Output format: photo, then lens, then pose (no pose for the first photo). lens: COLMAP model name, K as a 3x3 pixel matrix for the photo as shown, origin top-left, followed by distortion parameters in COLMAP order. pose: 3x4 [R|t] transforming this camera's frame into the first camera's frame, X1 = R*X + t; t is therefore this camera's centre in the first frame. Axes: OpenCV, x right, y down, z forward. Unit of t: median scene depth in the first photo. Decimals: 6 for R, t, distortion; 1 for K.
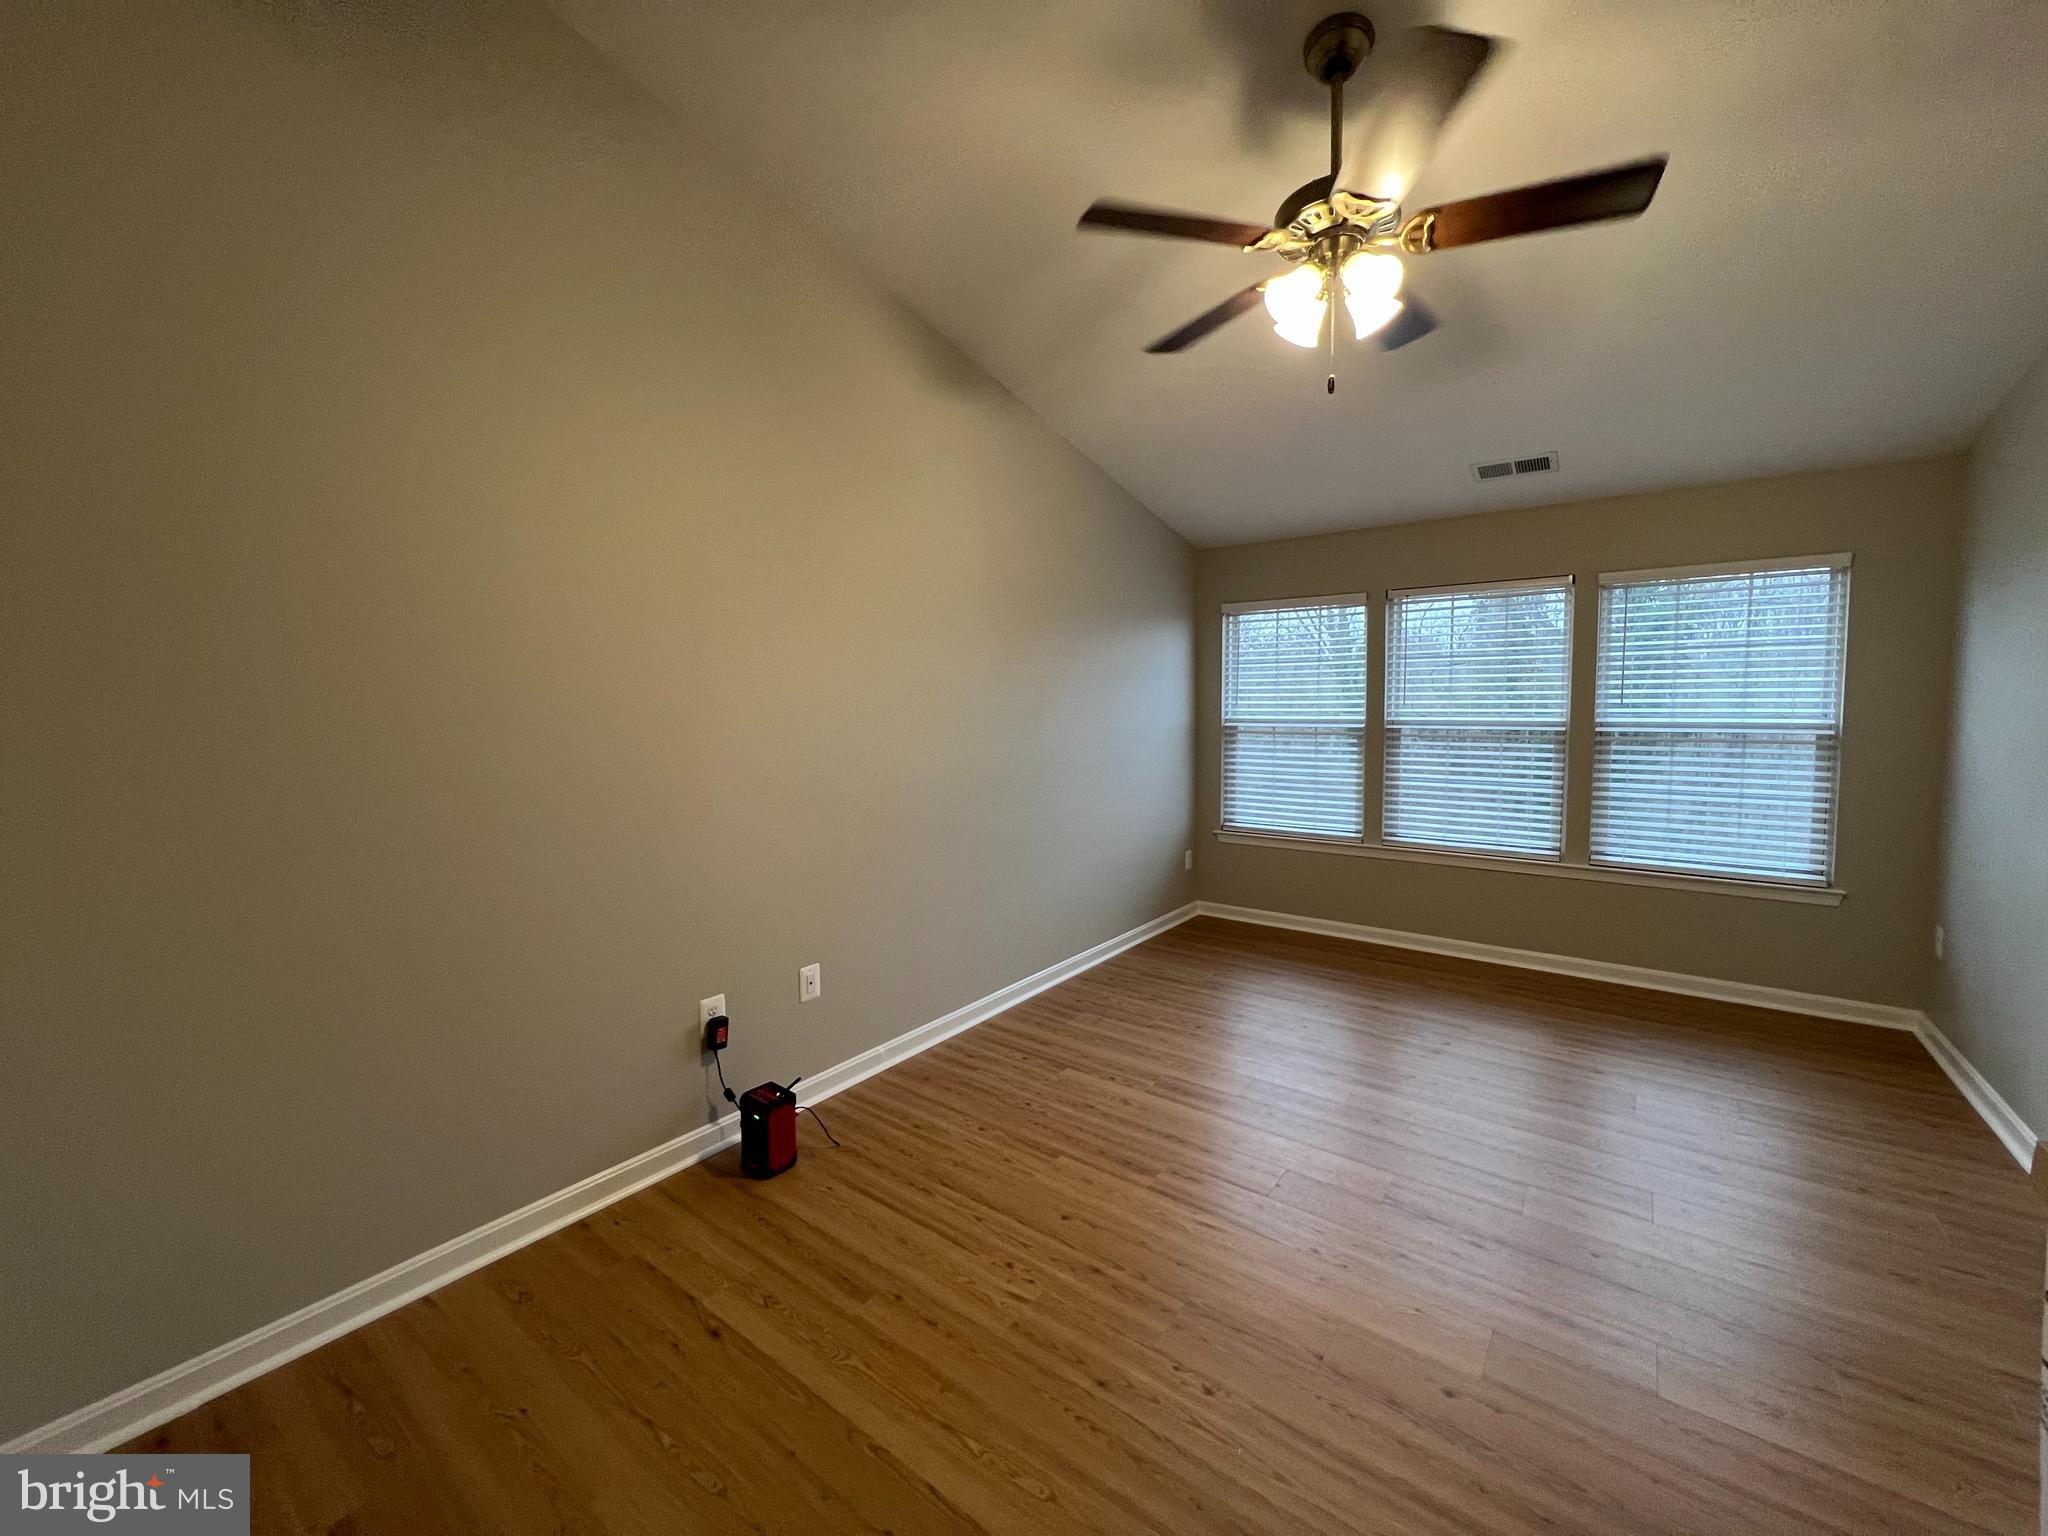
lens RADIAL K [[816.2, 0, 1017.2], [0, 816.2, 765.2], [0, 0, 1]] dist [-0.000303, 0.000143]
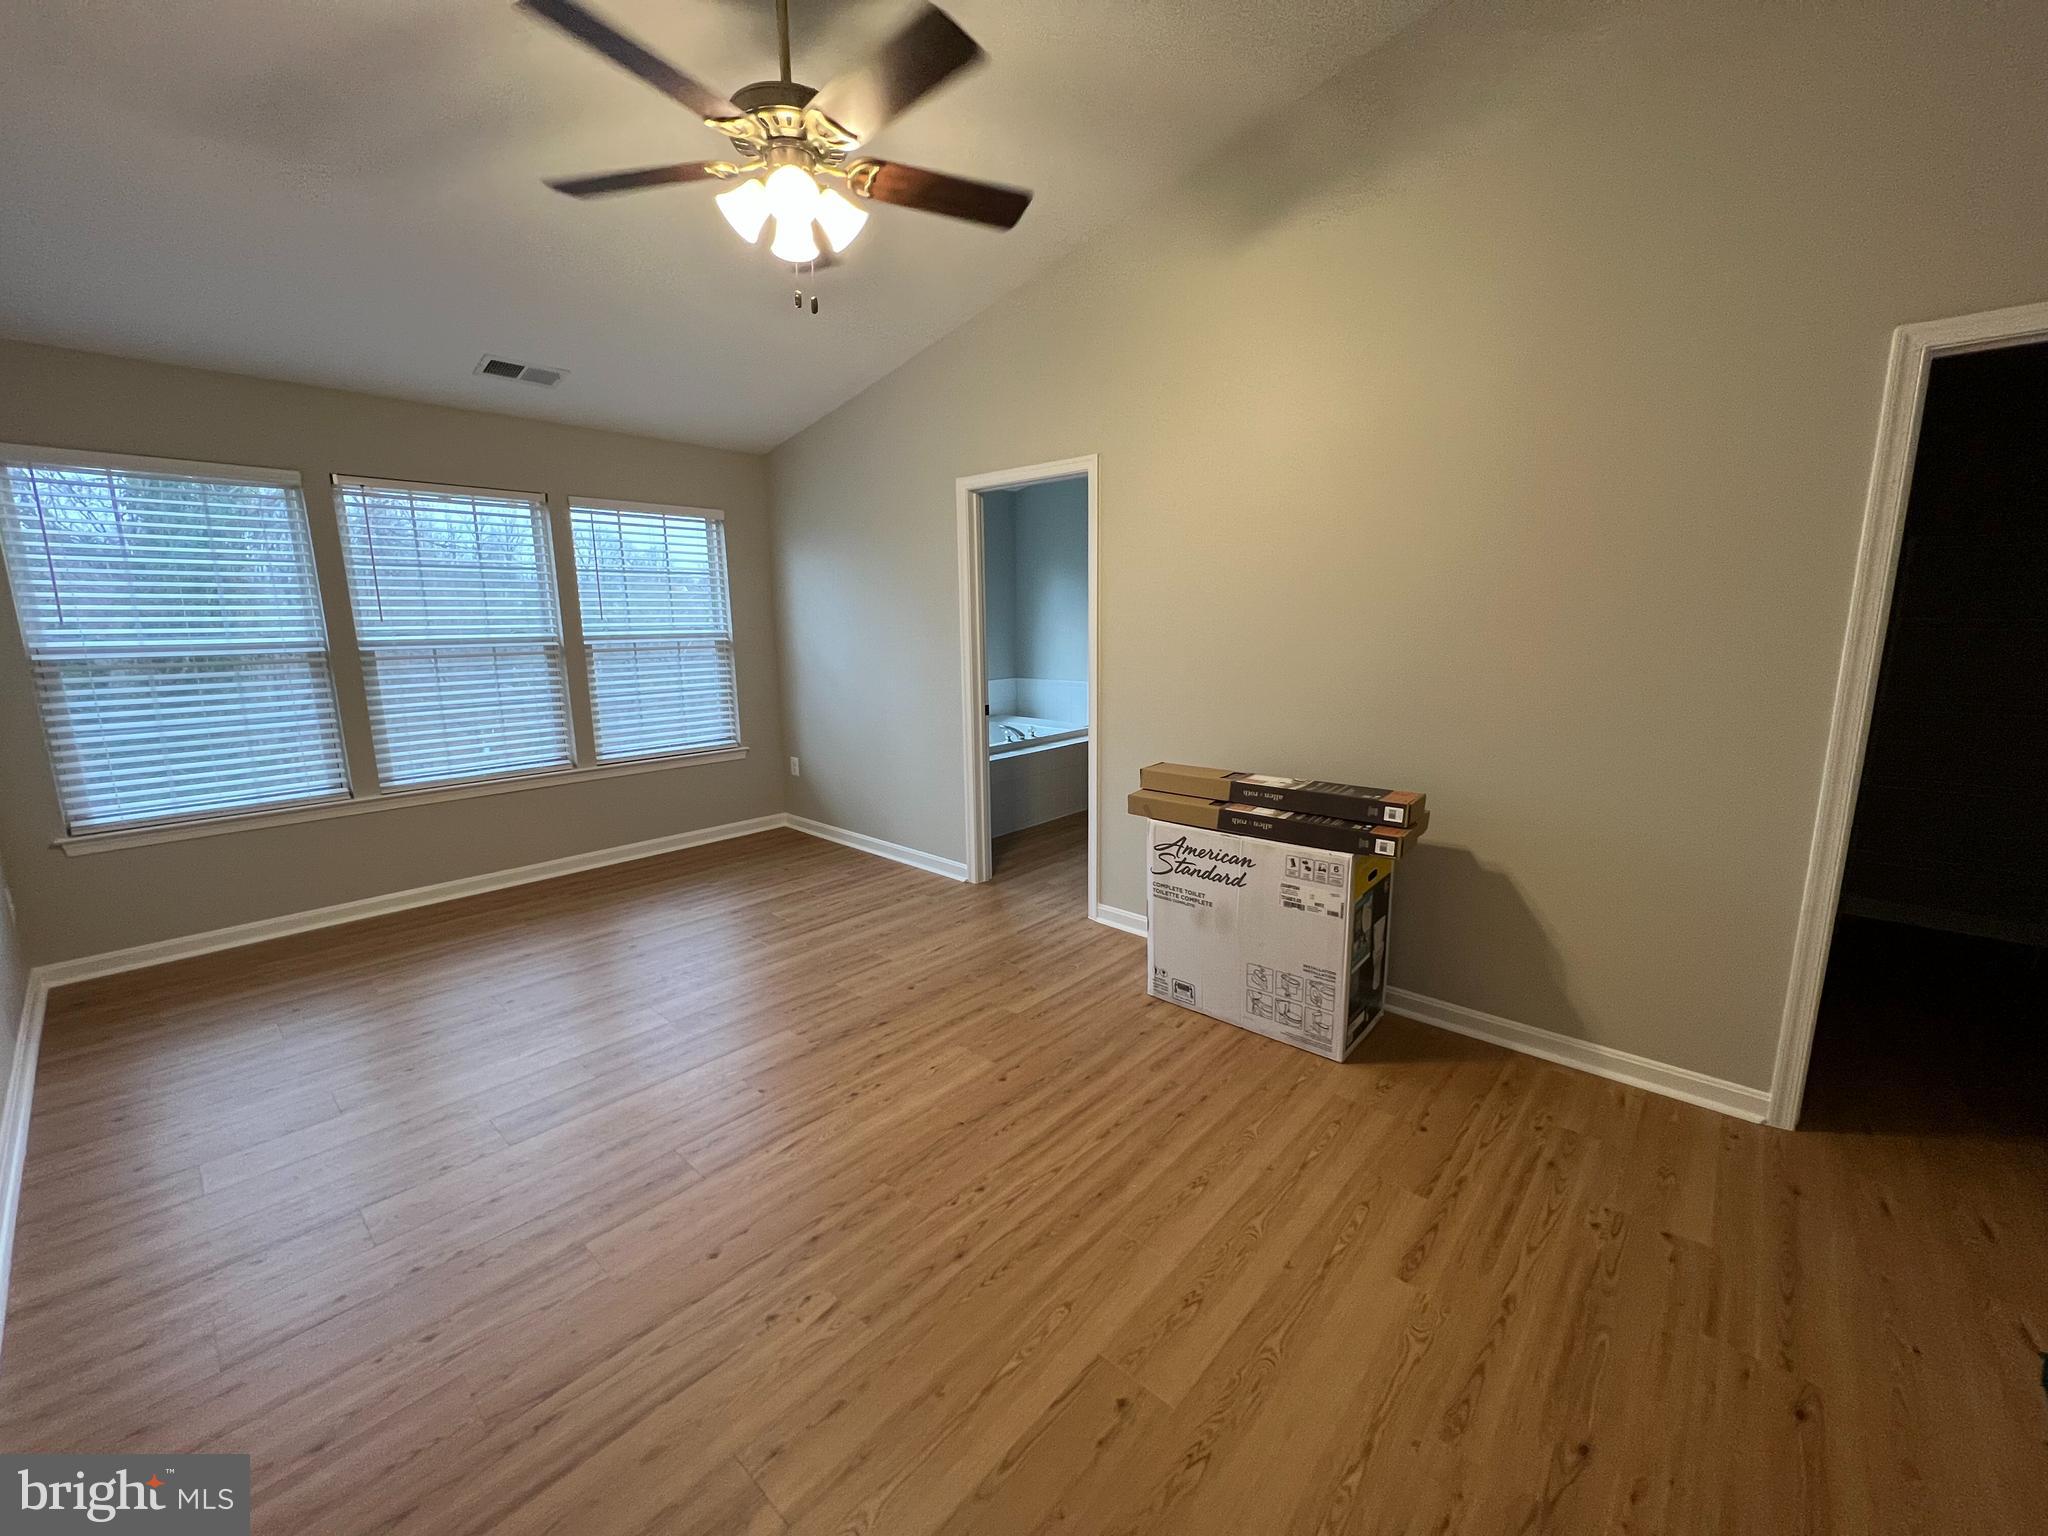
lens RADIAL K [[816.2, 0, 1017.2], [0, 816.2, 765.2], [0, 0, 1]] dist [-0.000303, 0.000143]
pose [[0.085888, -0.177305, 0.980401, -0.393659], [0.082425, 0.981928, 0.170361, -0.024006], [-0.992889, 0.066178, 0.098950, 0.370070]]
